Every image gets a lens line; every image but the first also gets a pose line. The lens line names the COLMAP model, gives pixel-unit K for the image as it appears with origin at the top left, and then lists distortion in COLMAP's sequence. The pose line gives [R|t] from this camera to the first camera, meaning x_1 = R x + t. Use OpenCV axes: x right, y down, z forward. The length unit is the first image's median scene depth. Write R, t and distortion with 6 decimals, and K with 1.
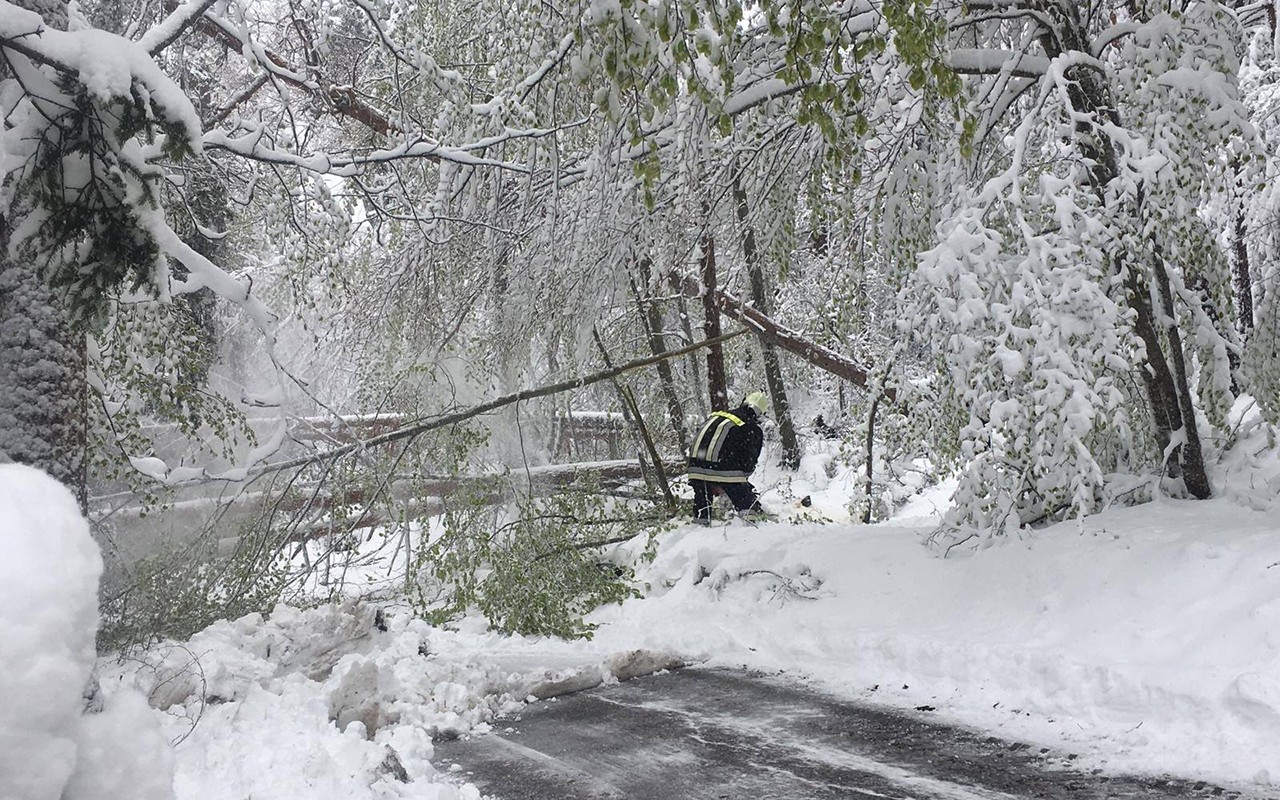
lens RADIAL K [[1152.4, 0, 639.0], [0, 1152.4, 373.2], [0, 0, 1]] dist [0.016844, 0.018154]
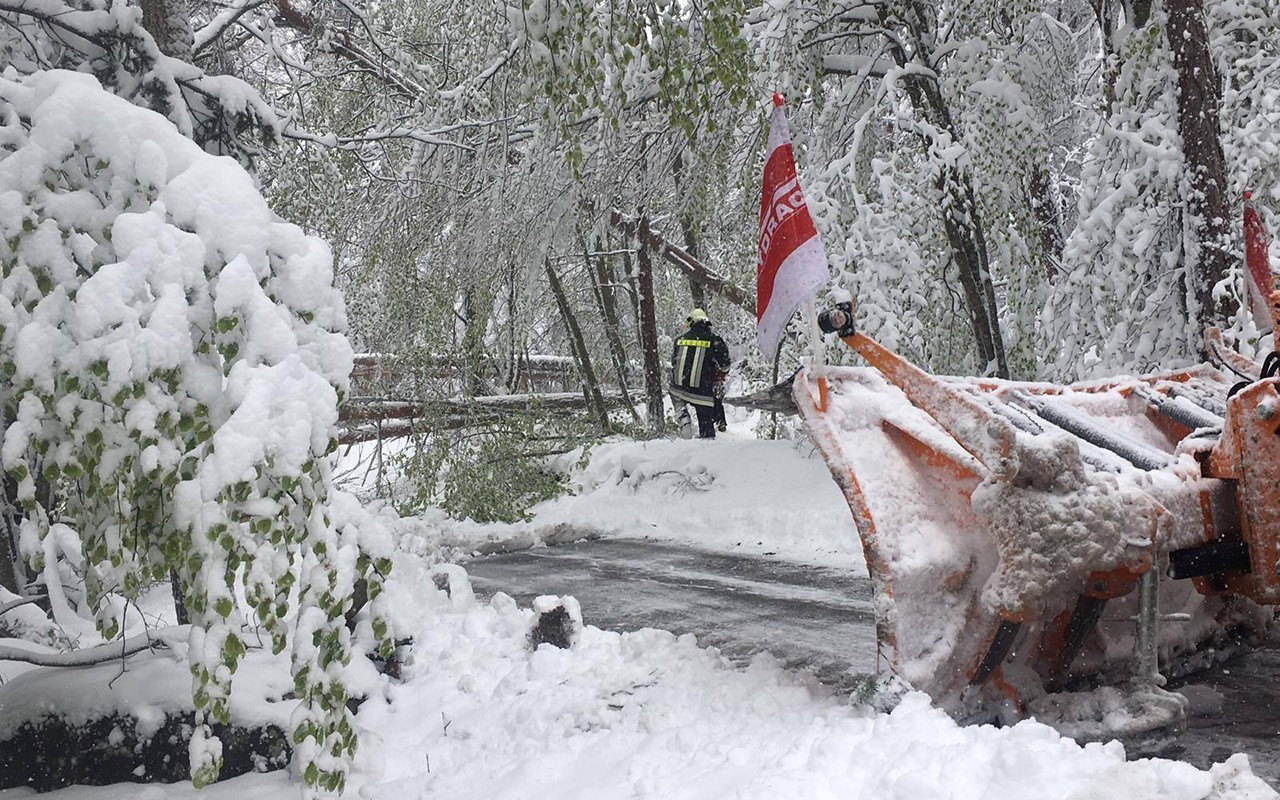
lens RADIAL K [[1106.3, 0, 640.7], [0, 1106.3, 327.1], [0, 0, 1]] dist [-0.008188, -0.005713]
pose [[0.999227, 0.021169, 0.033119, 0.041492], [-0.021037, 0.999769, -0.004334, 0.029104], [-0.033203, 0.003634, 0.999442, -0.228495]]
